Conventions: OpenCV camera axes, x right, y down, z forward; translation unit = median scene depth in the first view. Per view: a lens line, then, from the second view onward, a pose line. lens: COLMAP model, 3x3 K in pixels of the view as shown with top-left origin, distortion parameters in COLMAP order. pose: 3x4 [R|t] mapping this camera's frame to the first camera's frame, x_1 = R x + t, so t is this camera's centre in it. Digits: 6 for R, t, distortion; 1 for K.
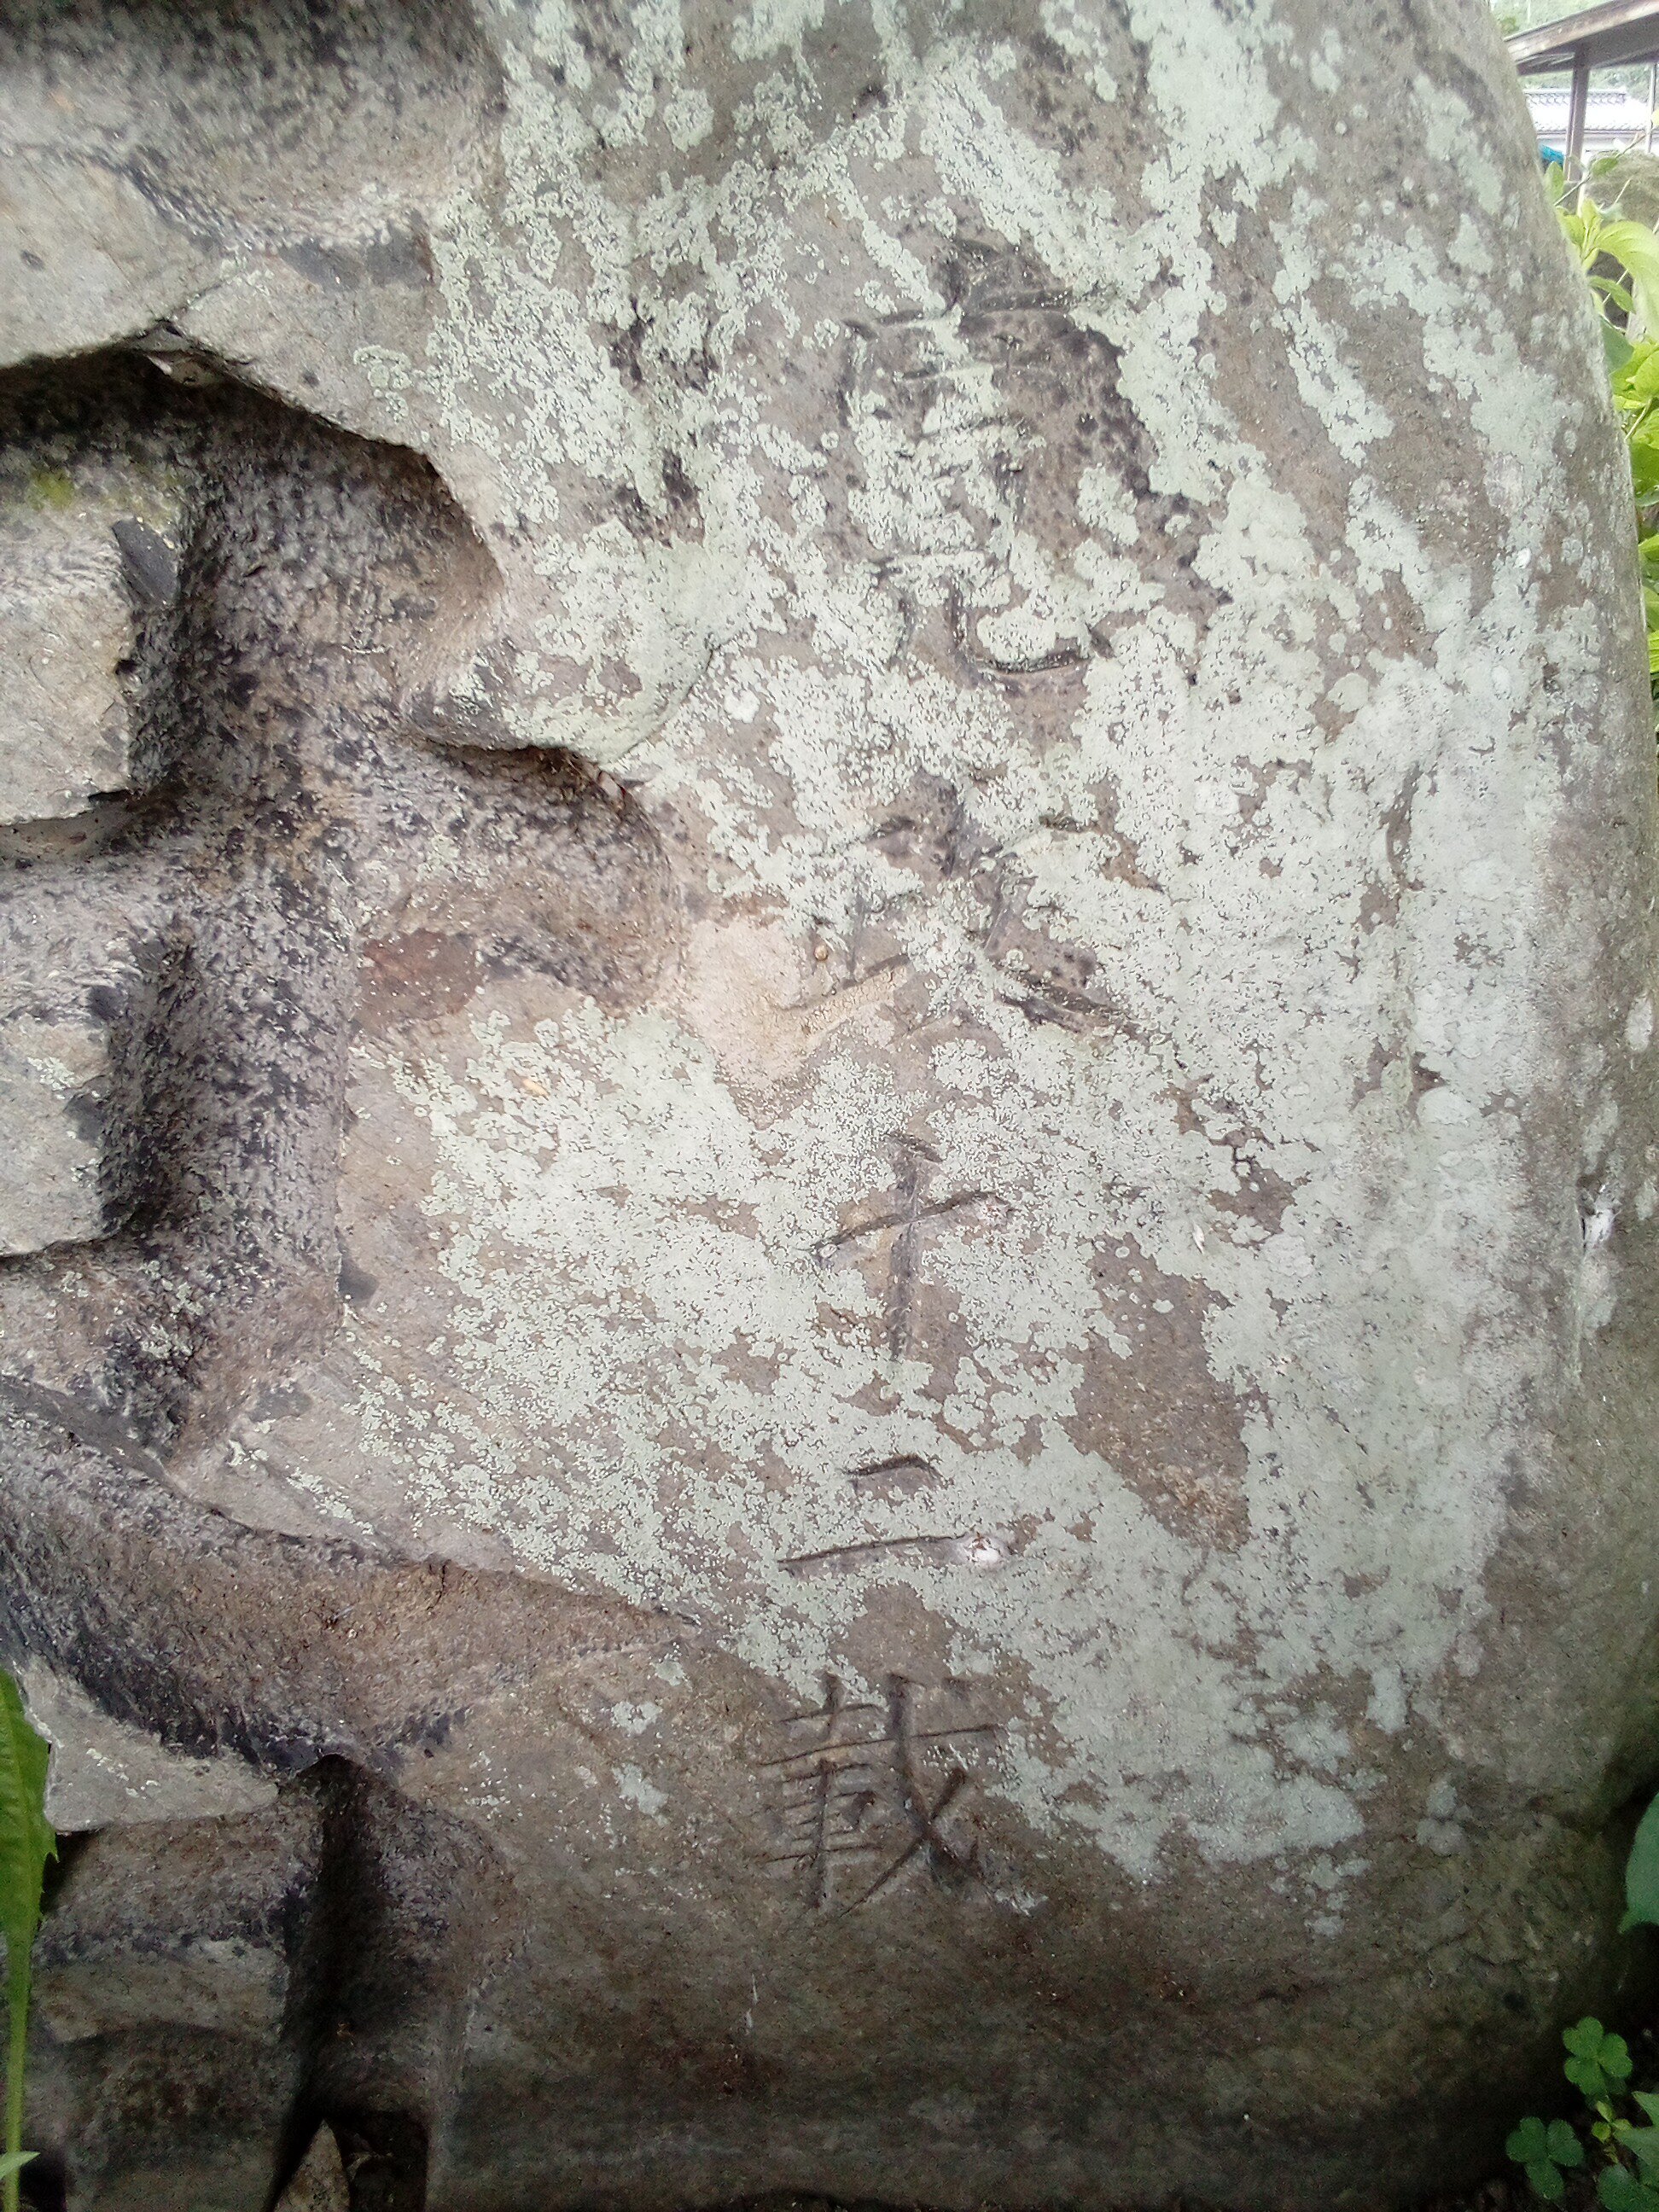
lens RADIAL K [[1836.2, 0, 827.0], [0, 1836.2, 1154.1], [0, 0, 1]] dist [0.062025, -0.096352]
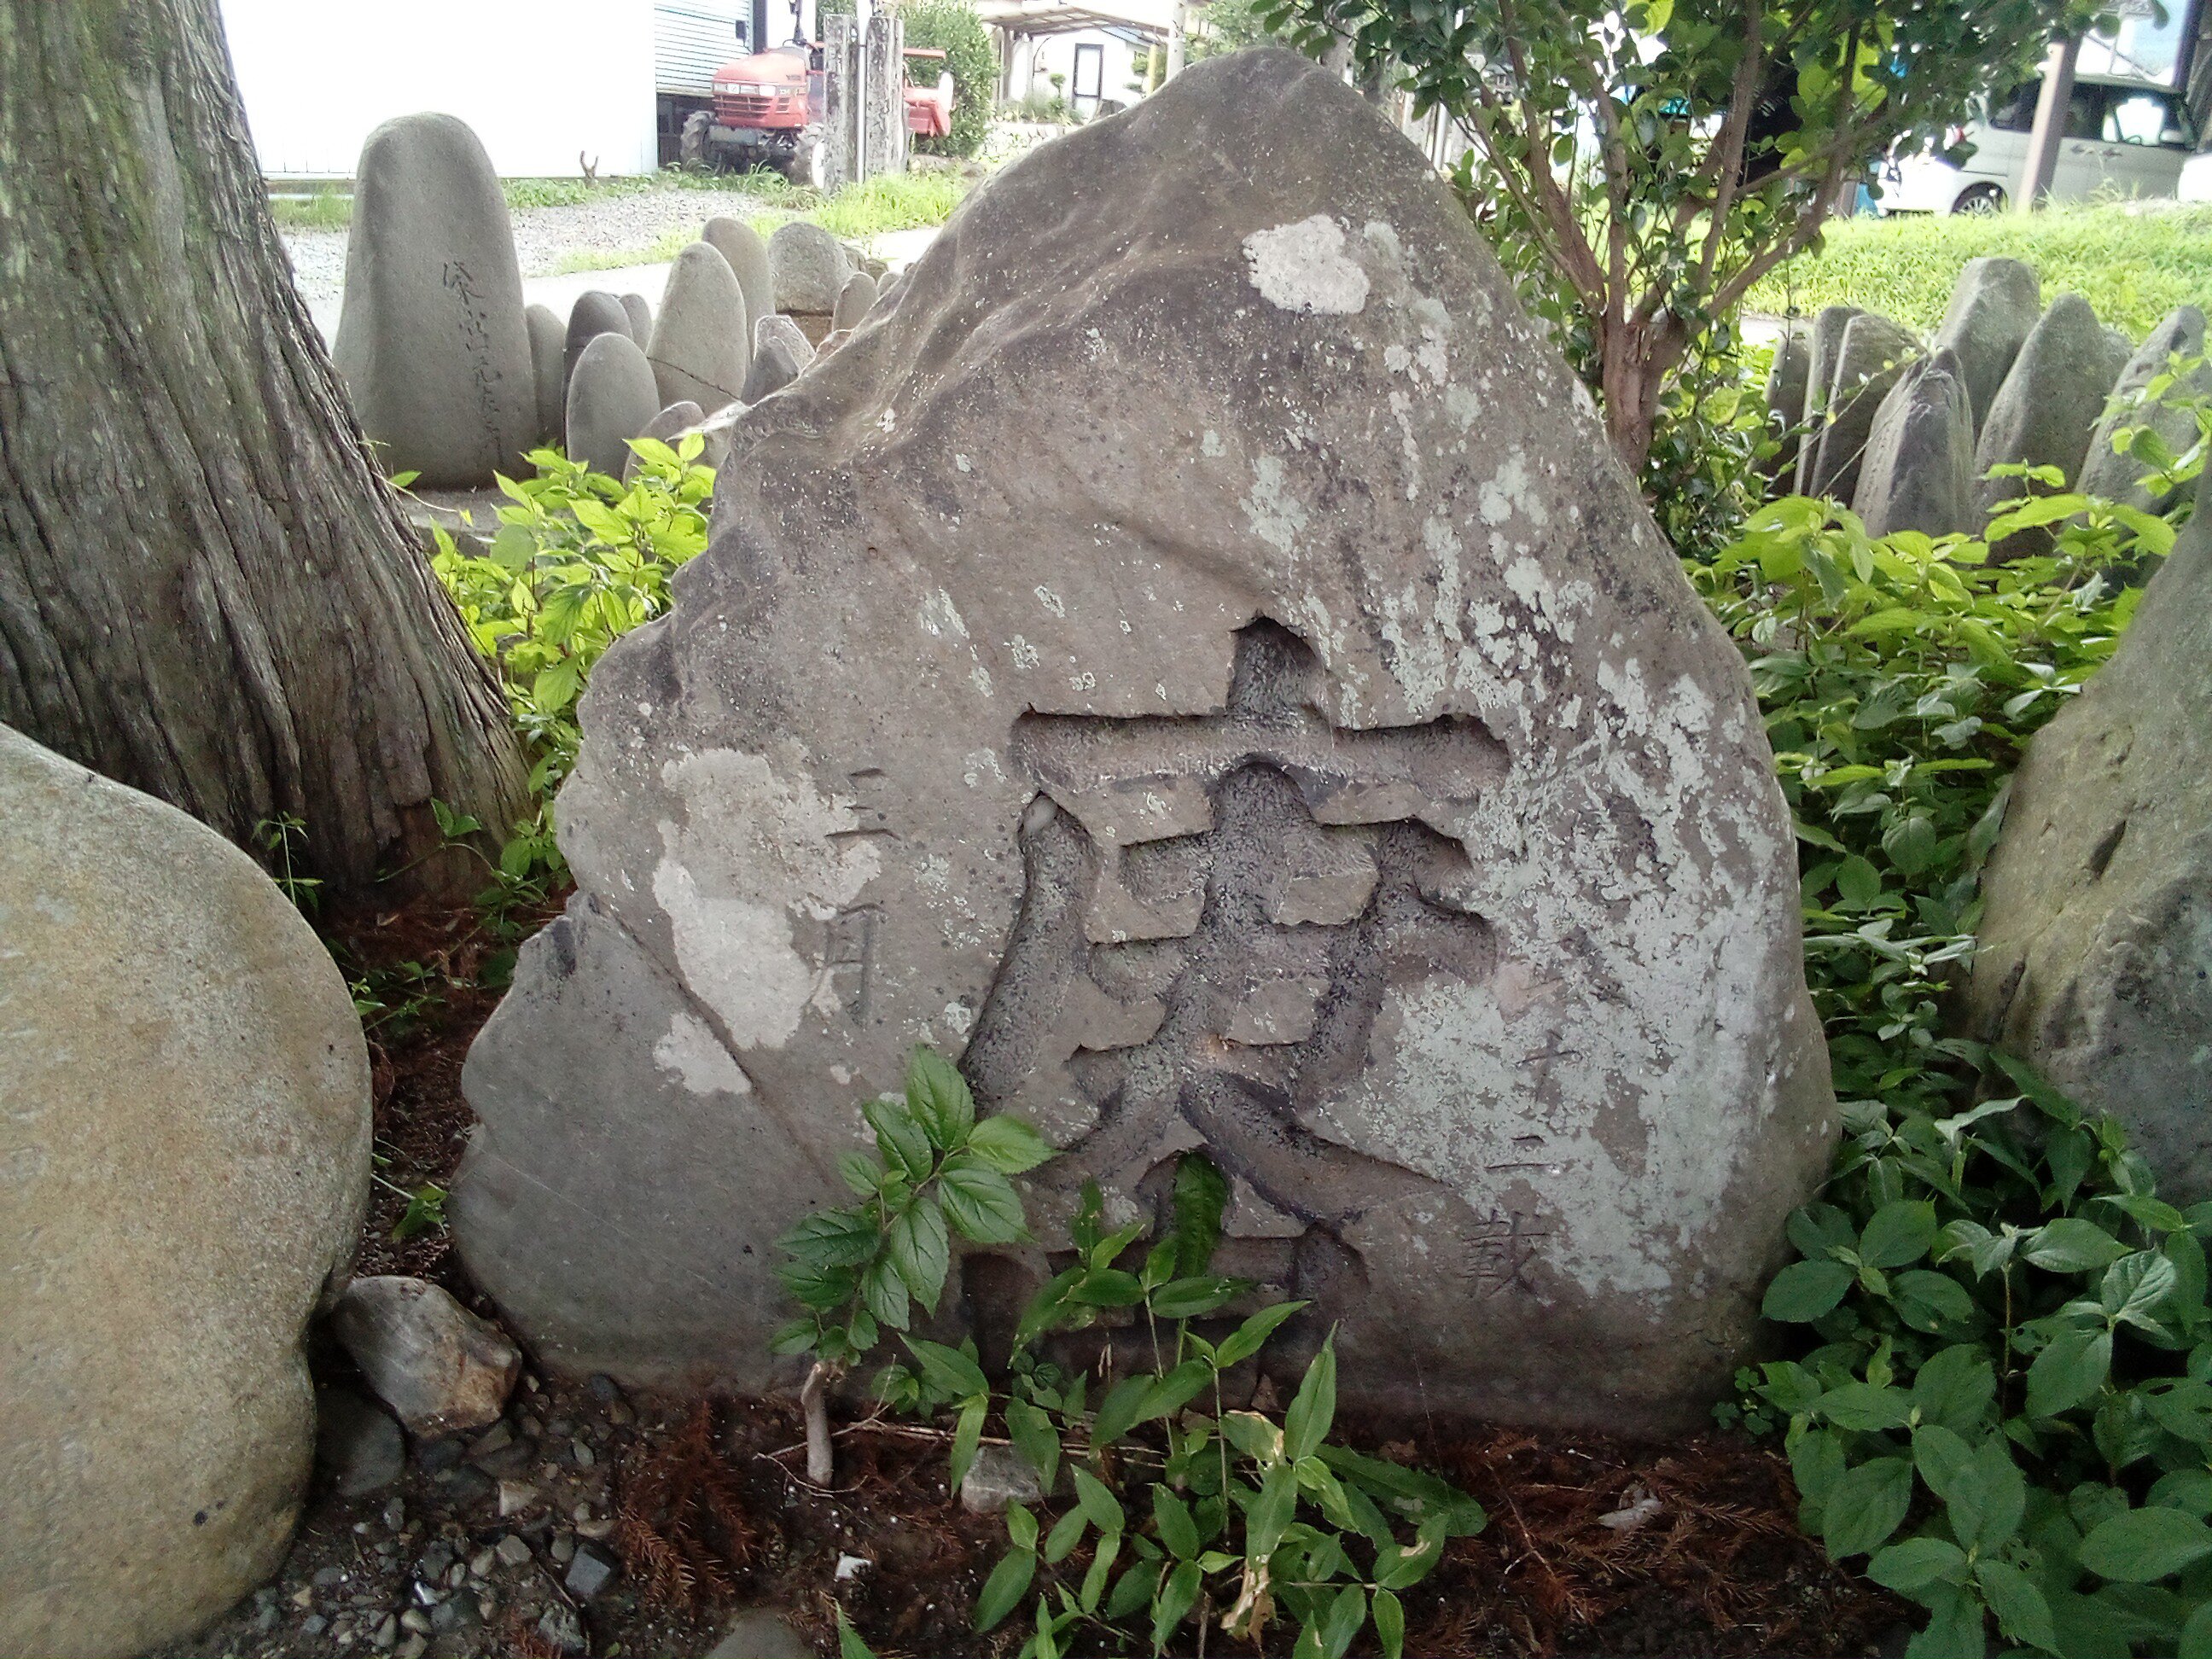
lens RADIAL K [[1836.2, 0, 1099.8], [0, 1836.2, 835.5], [0, 0, 1]] dist [0.062025, -0.096352]
pose [[0.995331, 0.094253, 0.020814, -0.826411], [-0.093566, 0.995105, -0.031802, -0.170482], [-0.023710, 0.029706, 0.999277, -2.141595]]
